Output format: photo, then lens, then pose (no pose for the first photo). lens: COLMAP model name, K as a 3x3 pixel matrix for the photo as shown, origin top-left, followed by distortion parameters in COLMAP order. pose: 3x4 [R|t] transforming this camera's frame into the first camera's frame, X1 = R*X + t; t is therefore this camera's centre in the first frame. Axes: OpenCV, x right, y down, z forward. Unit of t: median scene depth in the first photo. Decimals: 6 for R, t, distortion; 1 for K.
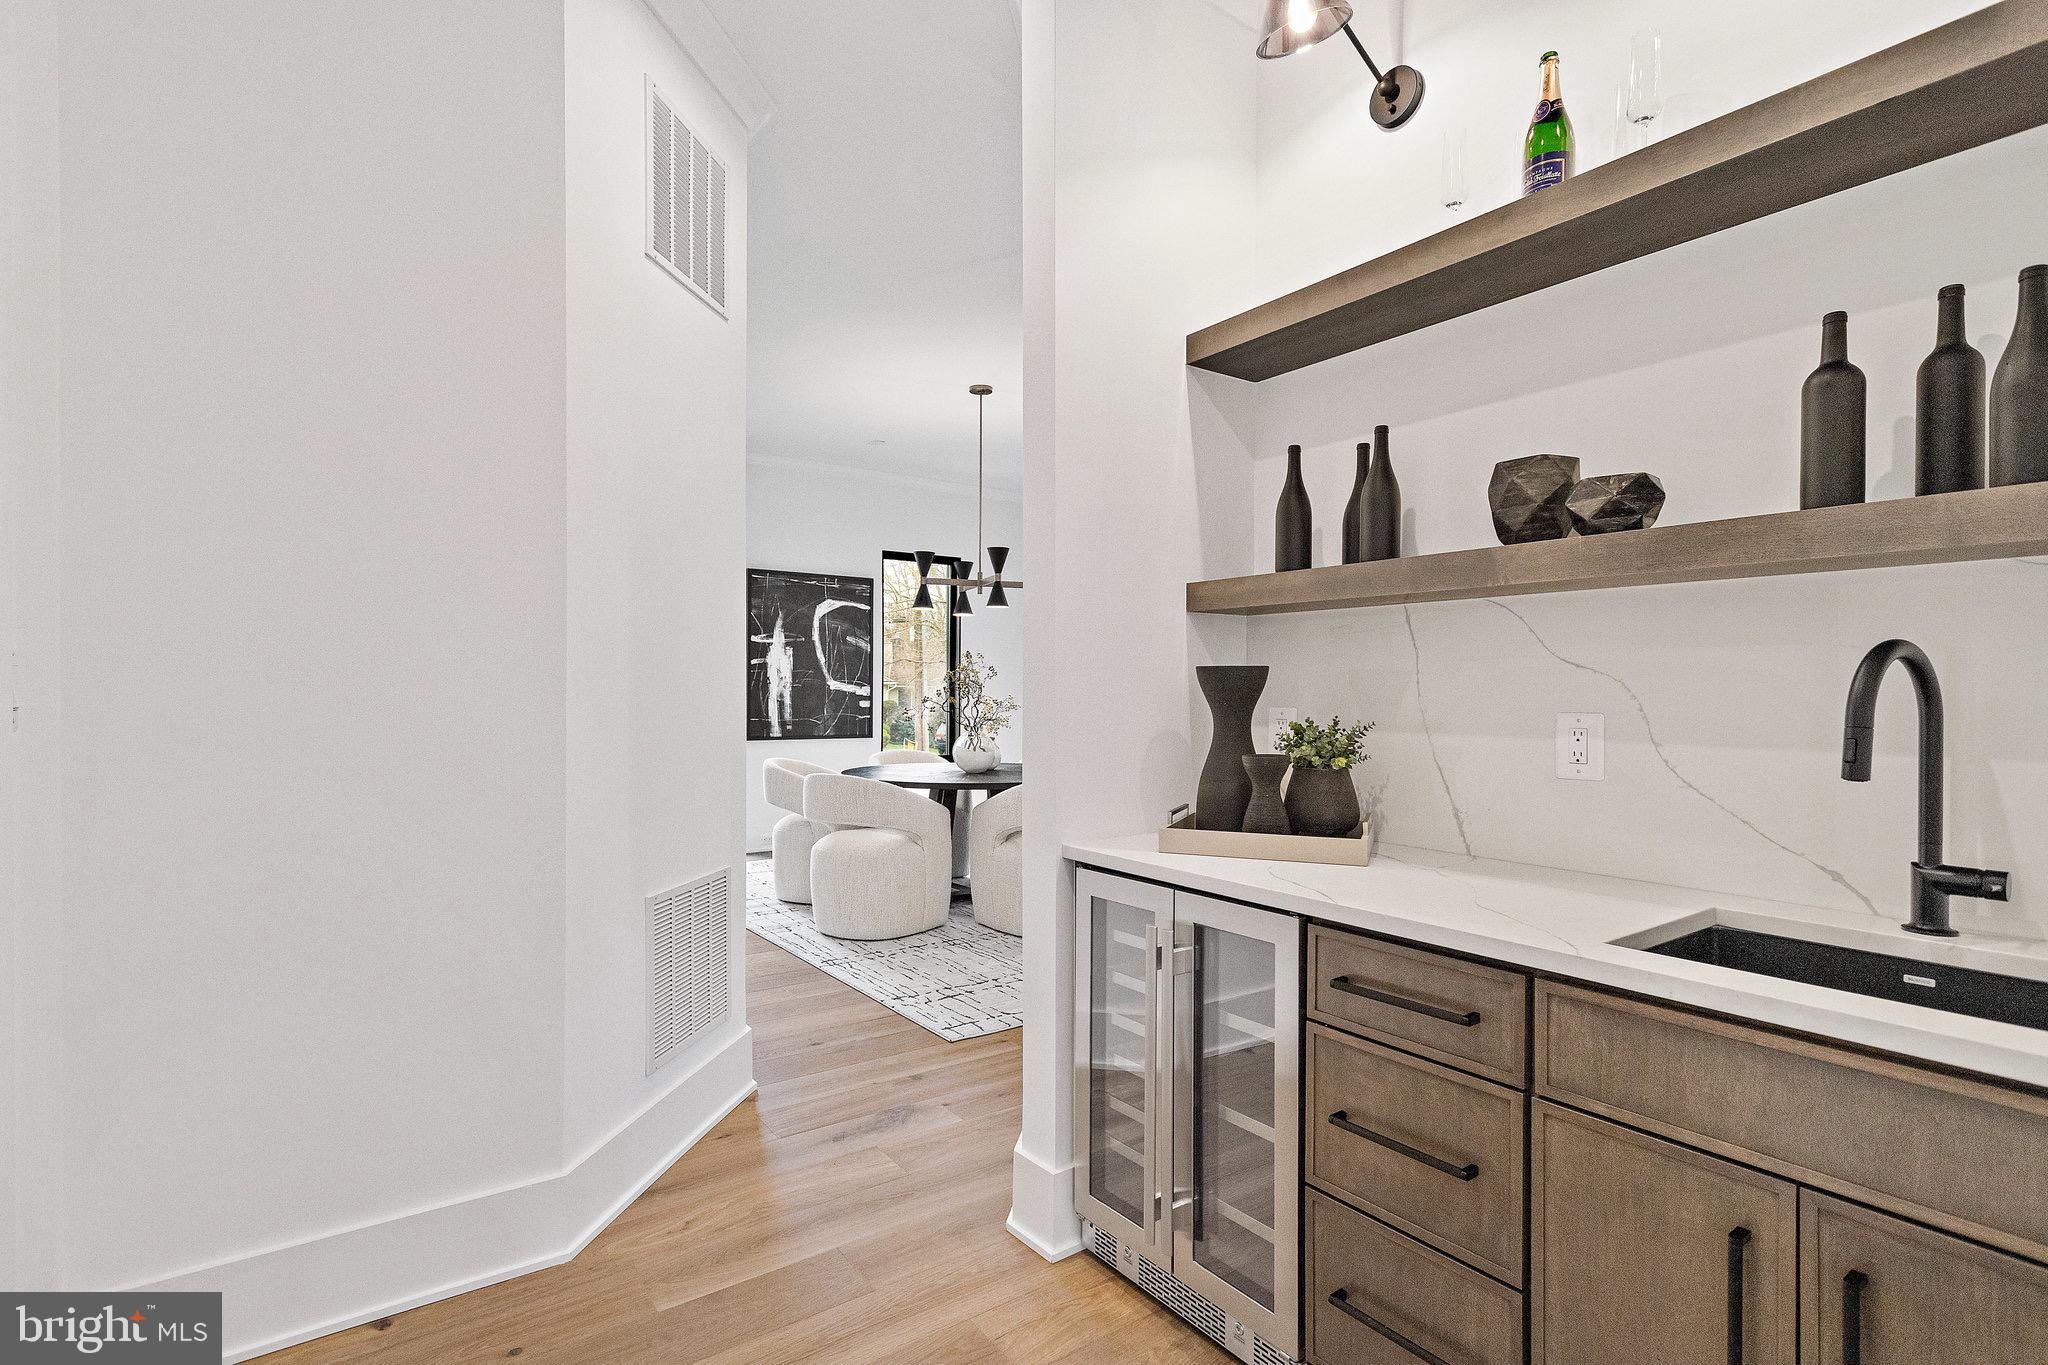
lens RADIAL K [[977.9, 0, 1020.8], [0, 977.9, 684.8], [0, 0, 1]] dist [-0.032109, -0.000536]
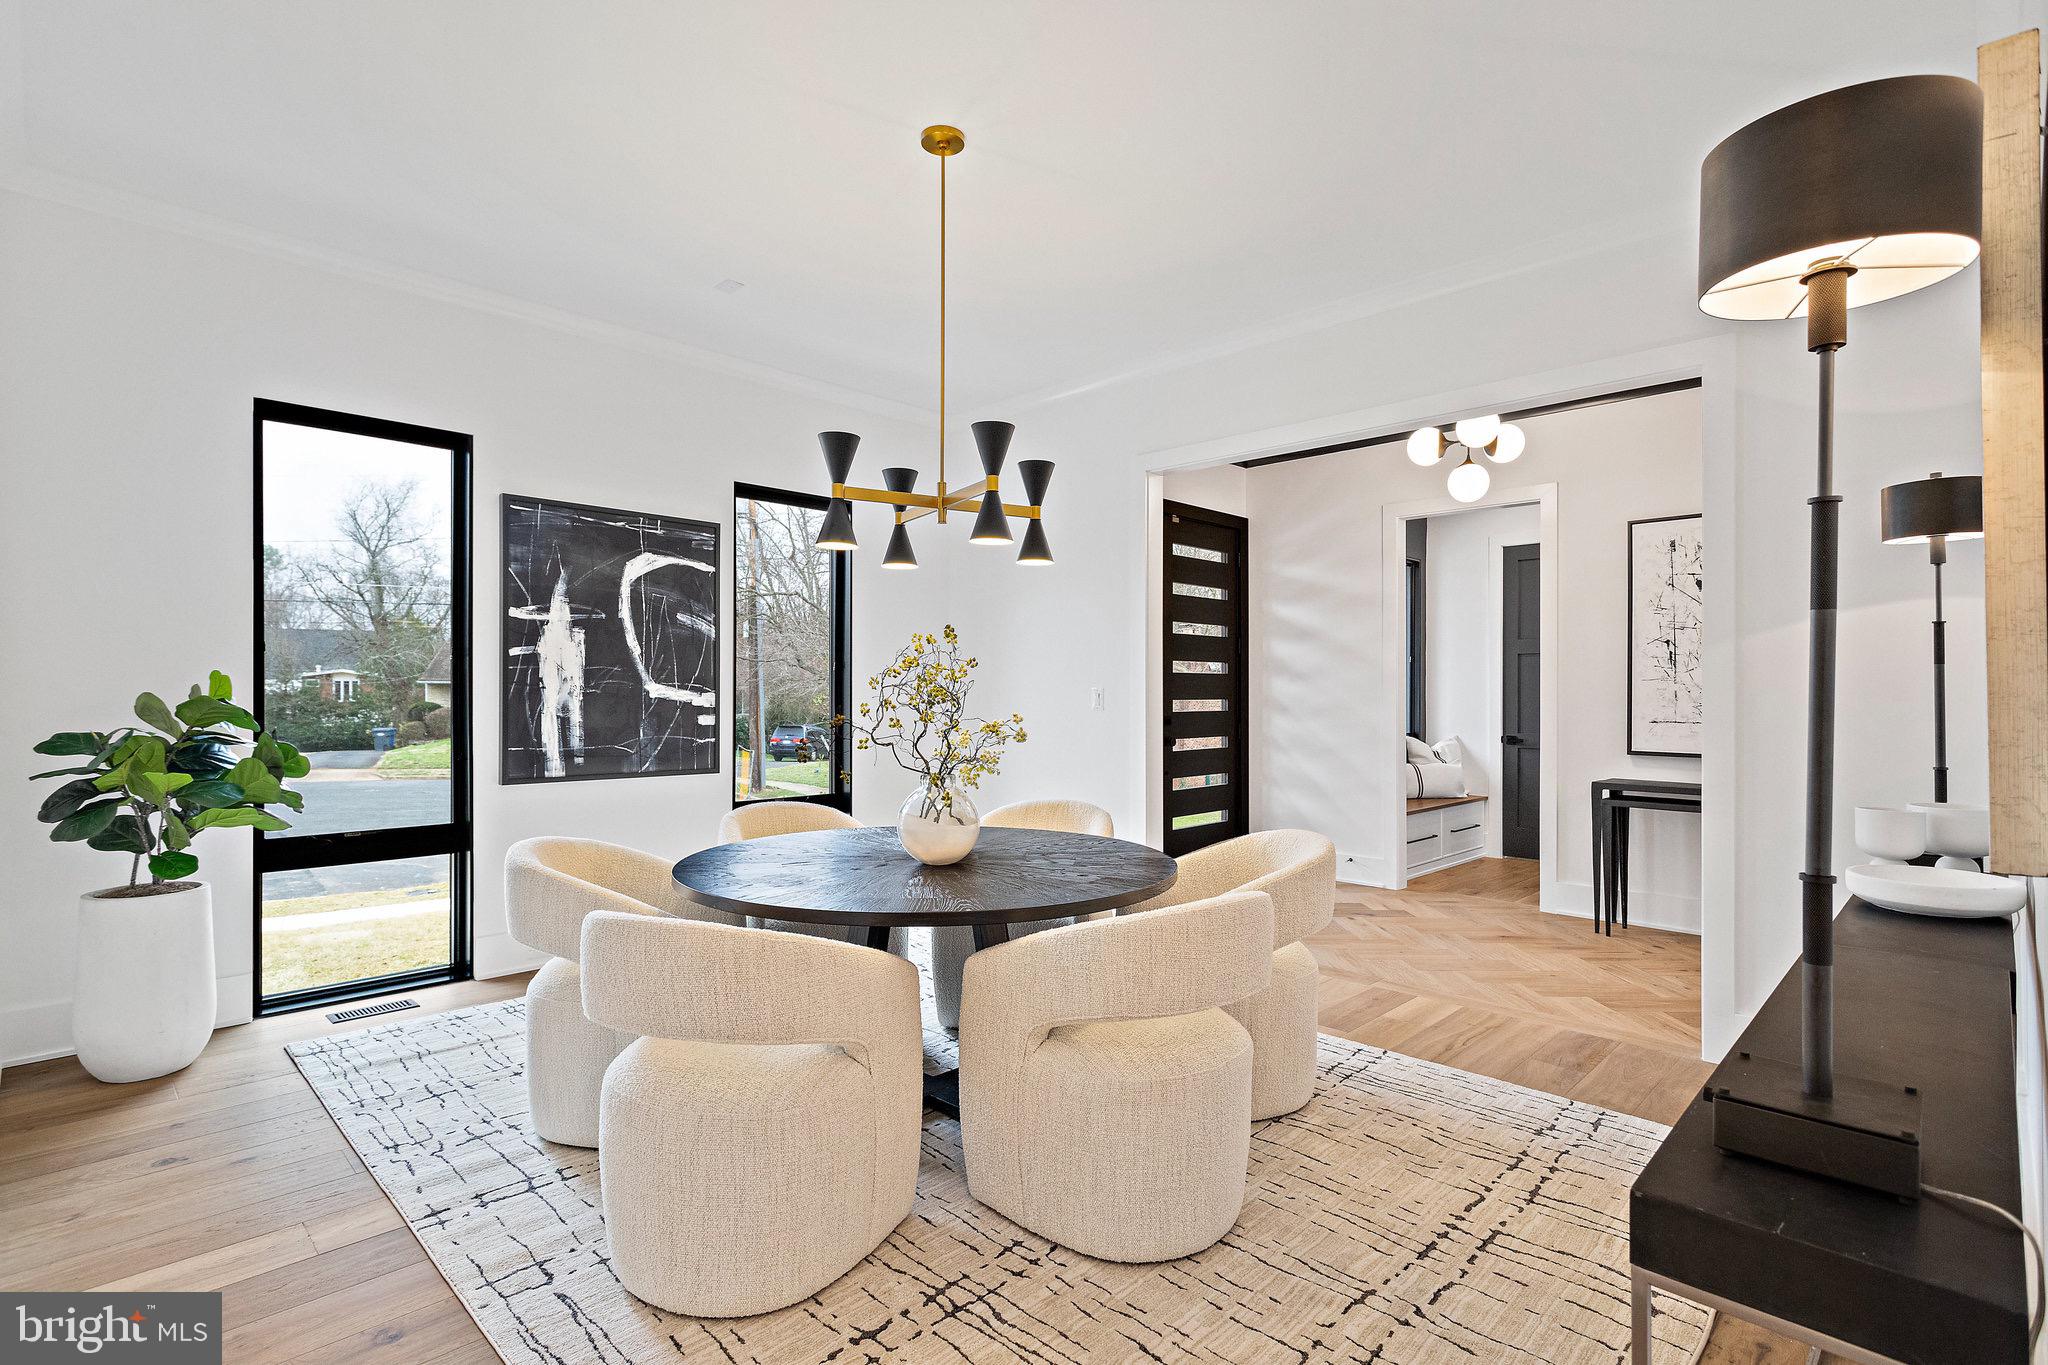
lens RADIAL K [[977.9, 0, 1029.5], [0, 977.9, 694.6], [0, 0, 1]] dist [-0.032109, -0.000536]
pose [[0.984708, -0.001479, 0.174208, -0.066110], [-0.000208, 0.999953, 0.009663, -0.003243], [-0.174214, -0.009552, 0.984662, 0.354728]]
